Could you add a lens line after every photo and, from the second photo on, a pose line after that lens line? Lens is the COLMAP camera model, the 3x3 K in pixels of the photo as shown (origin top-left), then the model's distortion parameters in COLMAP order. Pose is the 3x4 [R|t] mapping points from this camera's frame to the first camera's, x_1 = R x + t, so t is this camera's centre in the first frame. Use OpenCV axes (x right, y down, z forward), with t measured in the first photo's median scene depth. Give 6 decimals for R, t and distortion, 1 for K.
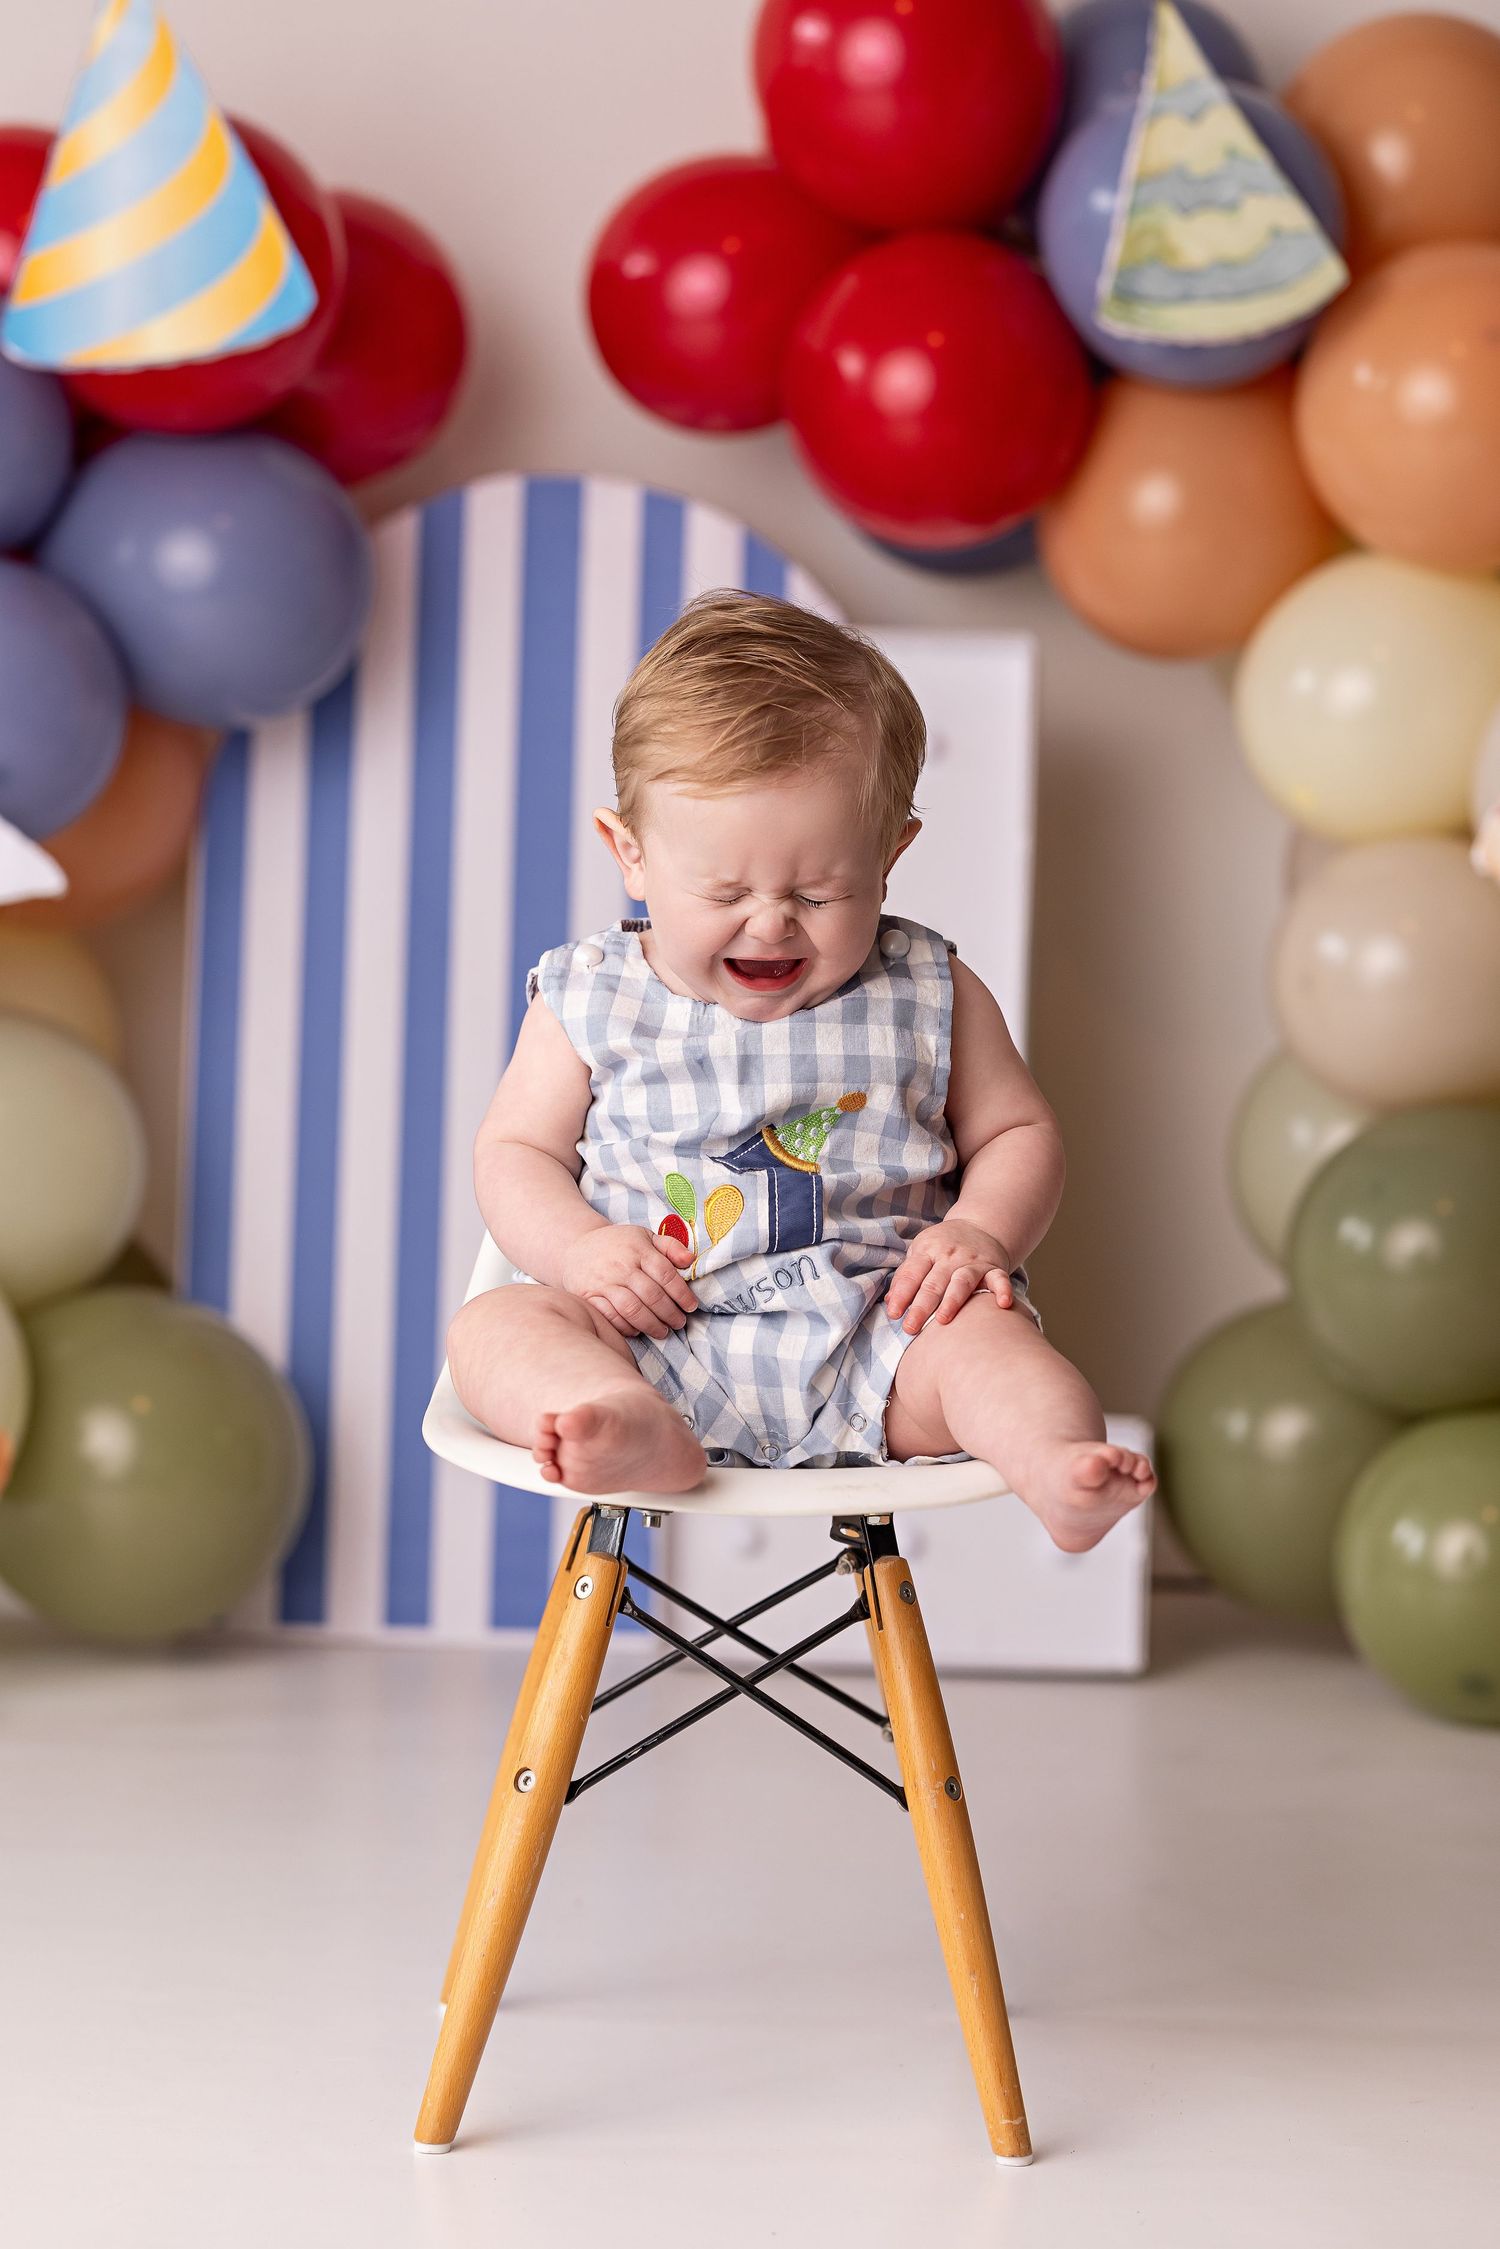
lens RADIAL K [[5804.1, 0, 750.0], [0, 5804.1, 1124.5], [0, 0, 1]] dist [-0.012492, 0.178647]
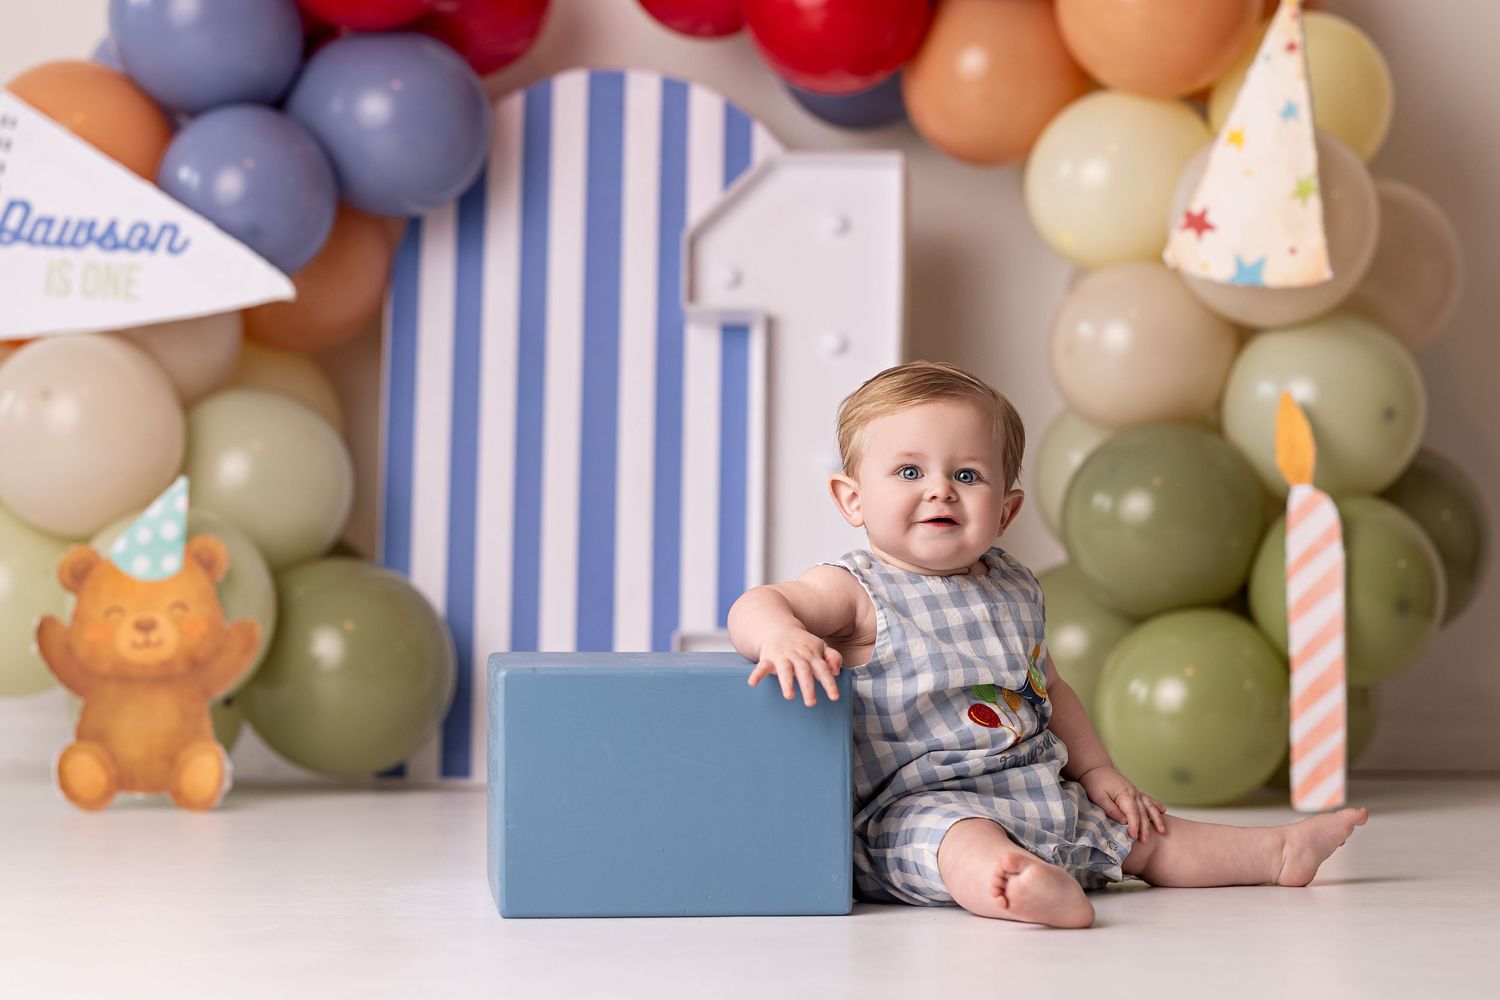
lens RADIAL K [[3871.2, 0, 750.0], [0, 3871.2, 500.0], [0, 0, 1]] dist [-0.012492, 0.178647]
pose [[0.999098, -0.019338, -0.037801, 0.046599], [0.015963, 0.996025, -0.087631, 0.107778], [0.039345, 0.086948, 0.995436, -0.065278]]
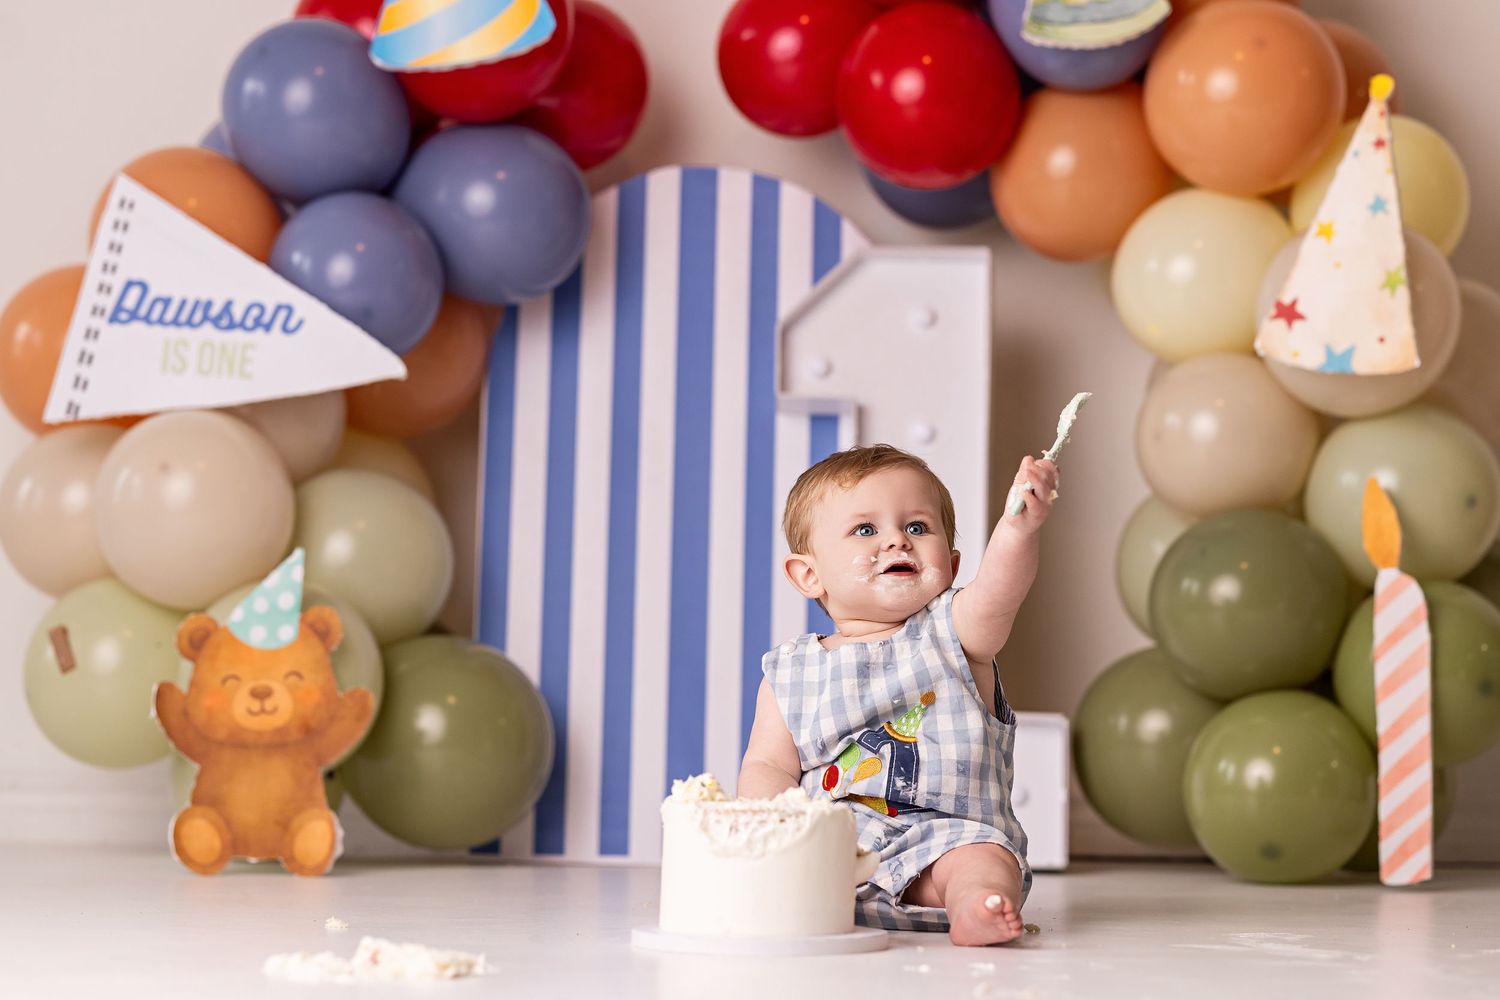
lens RADIAL K [[3871.2, 0, 750.0], [0, 3871.2, 500.0], [0, 0, 1]] dist [-0.012492, 0.178647]
pose [[0.999725, -0.011132, -0.020646, 0.002622], [0.008282, 0.991044, -0.133281, 0.136517], [0.021945, 0.133073, 0.990863, -0.088213]]
